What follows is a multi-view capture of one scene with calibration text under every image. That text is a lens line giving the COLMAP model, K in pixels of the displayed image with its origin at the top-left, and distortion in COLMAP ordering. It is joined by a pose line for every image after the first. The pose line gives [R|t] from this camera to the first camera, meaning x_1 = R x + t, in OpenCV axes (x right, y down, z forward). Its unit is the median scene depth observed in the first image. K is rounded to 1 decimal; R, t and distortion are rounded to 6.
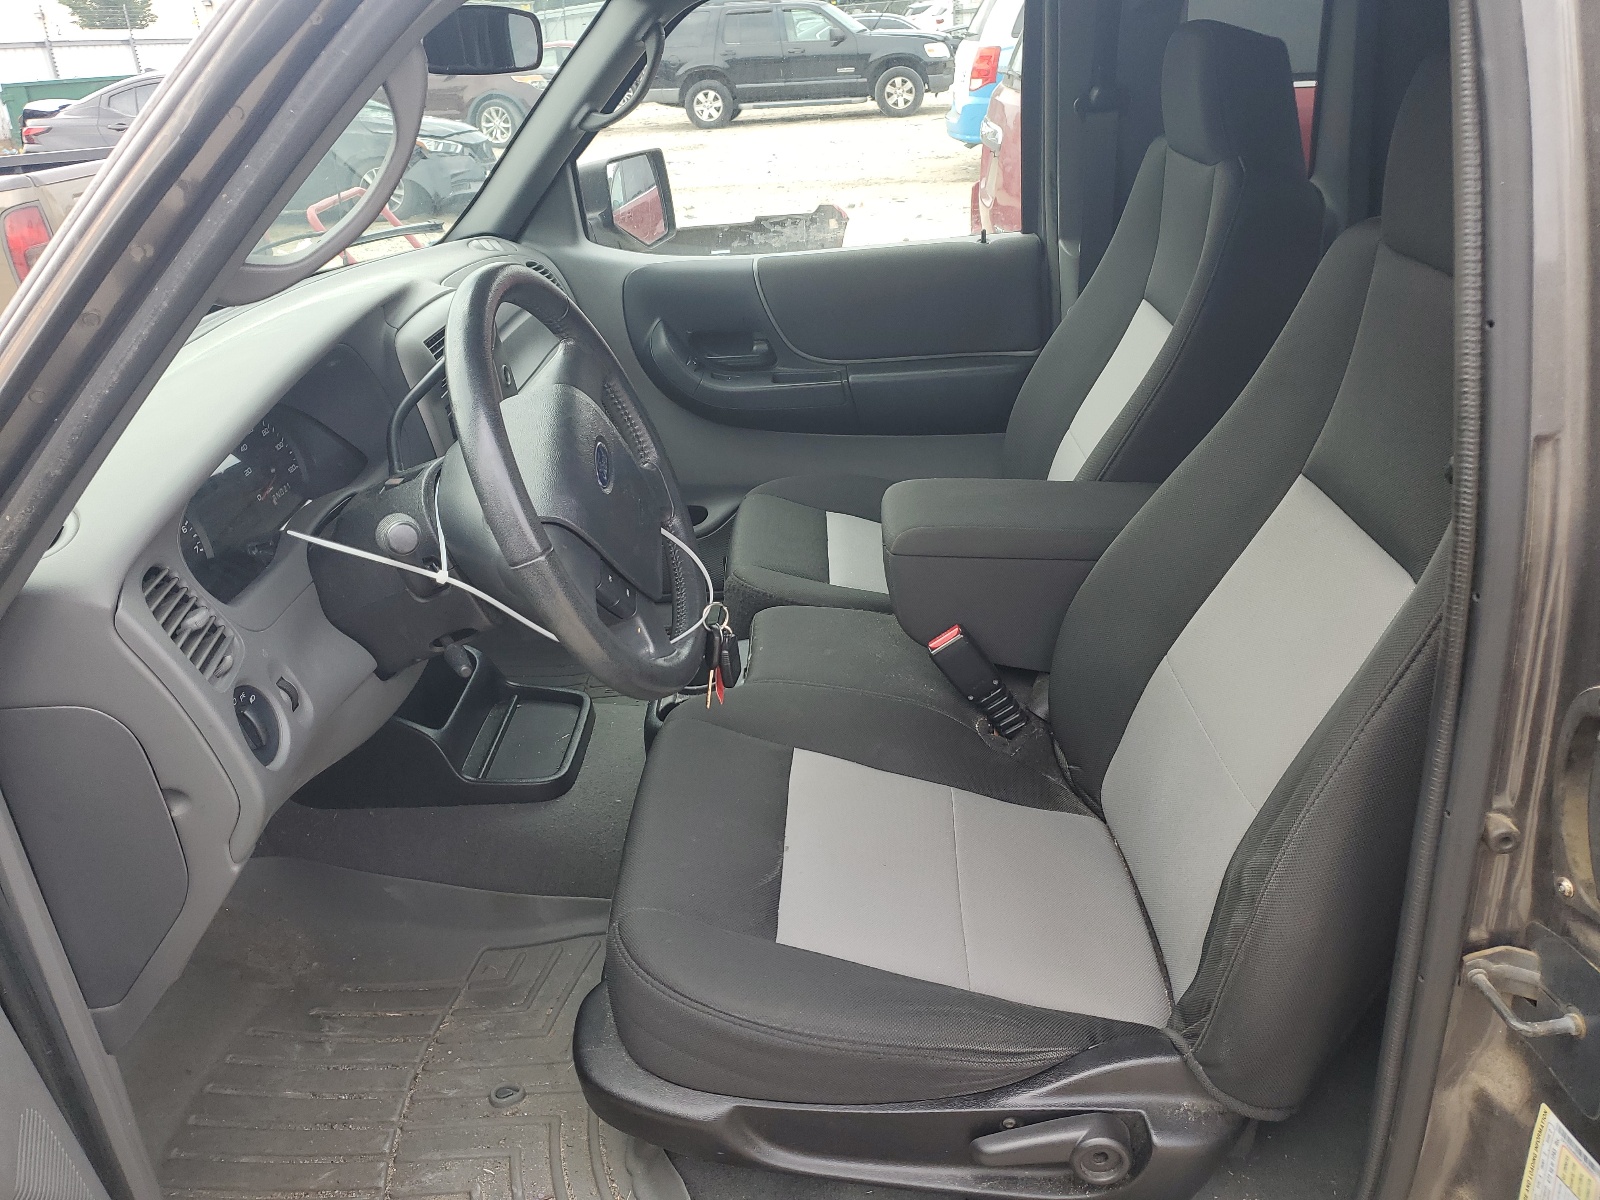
lens RADIAL K [[1227.3, 0, 800.0], [0, 1227.3, 600.0], [0, 0, 1]] dist [0.007715, 0.002971]
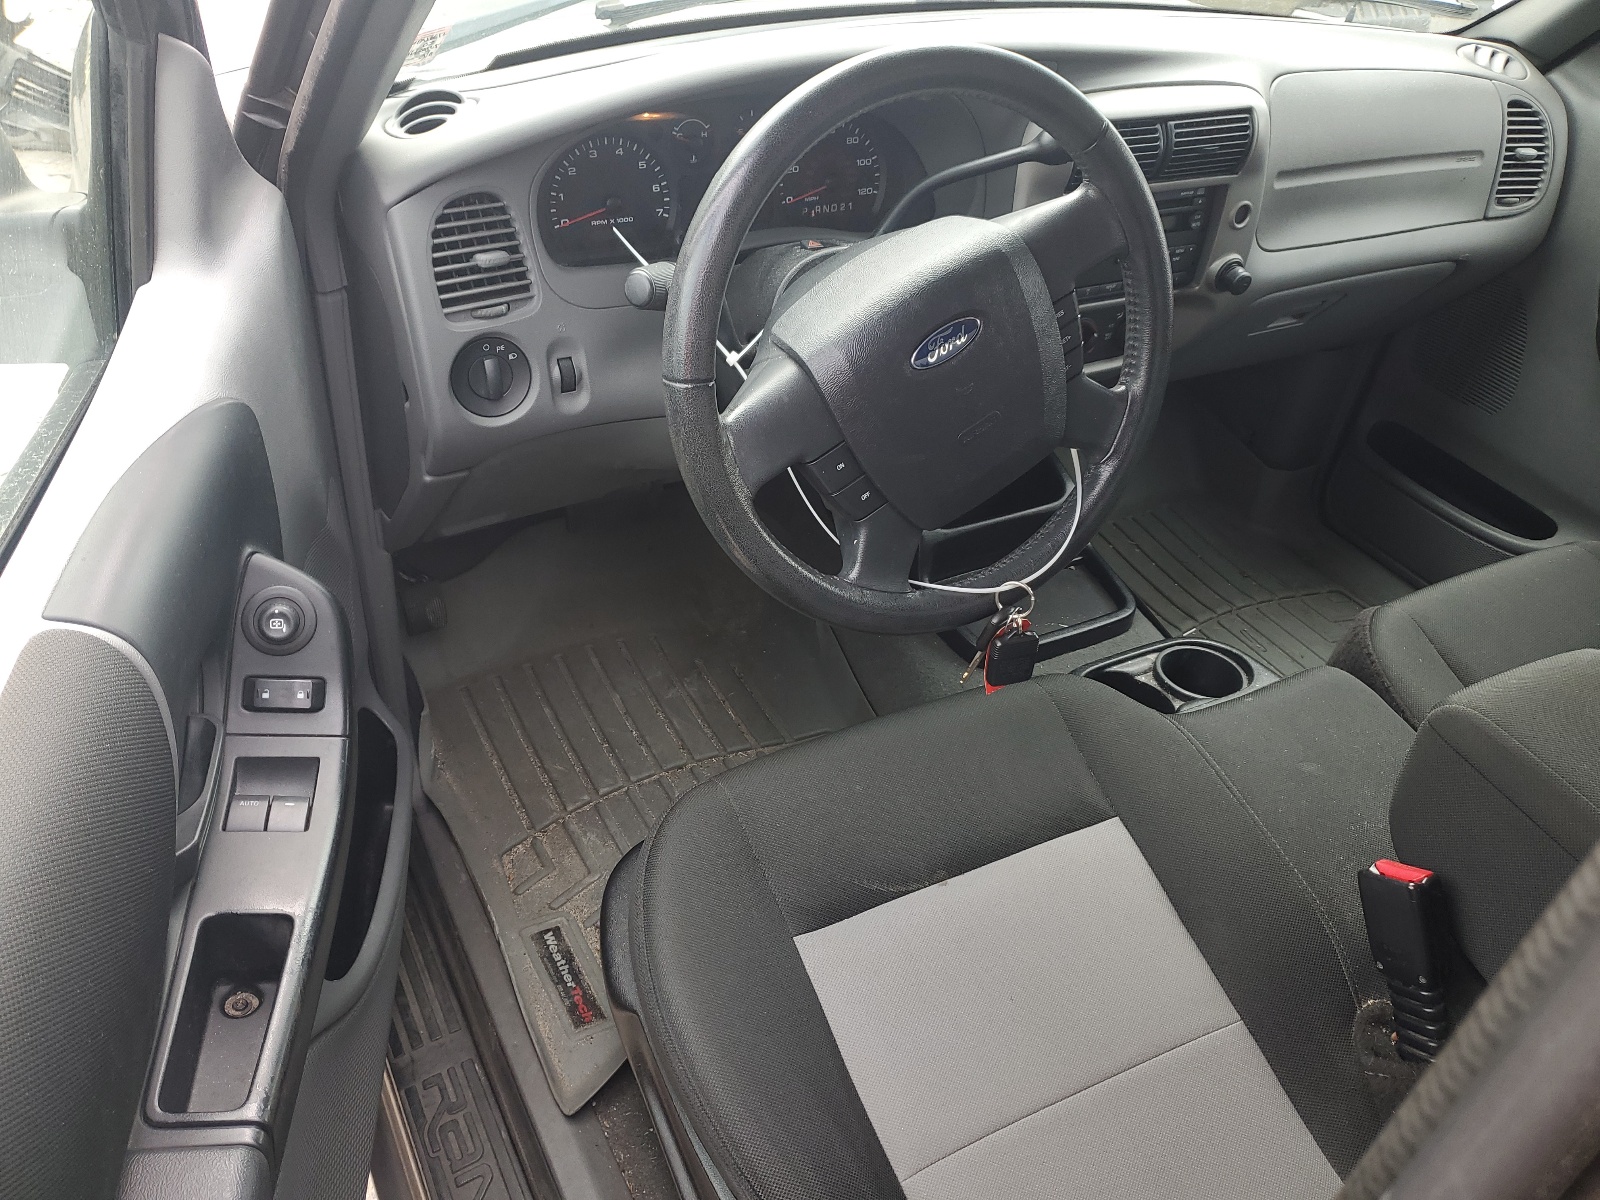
lens RADIAL K [[1227.3, 0, 800.0], [0, 1227.3, 600.0], [0, 0, 1]] dist [0.007715, 0.002971]
pose [[0.486717, 0.628628, -0.606575, 0.329247], [-0.488603, 0.771502, 0.407494, -0.232535], [0.724136, 0.098040, 0.682653, 0.384333]]
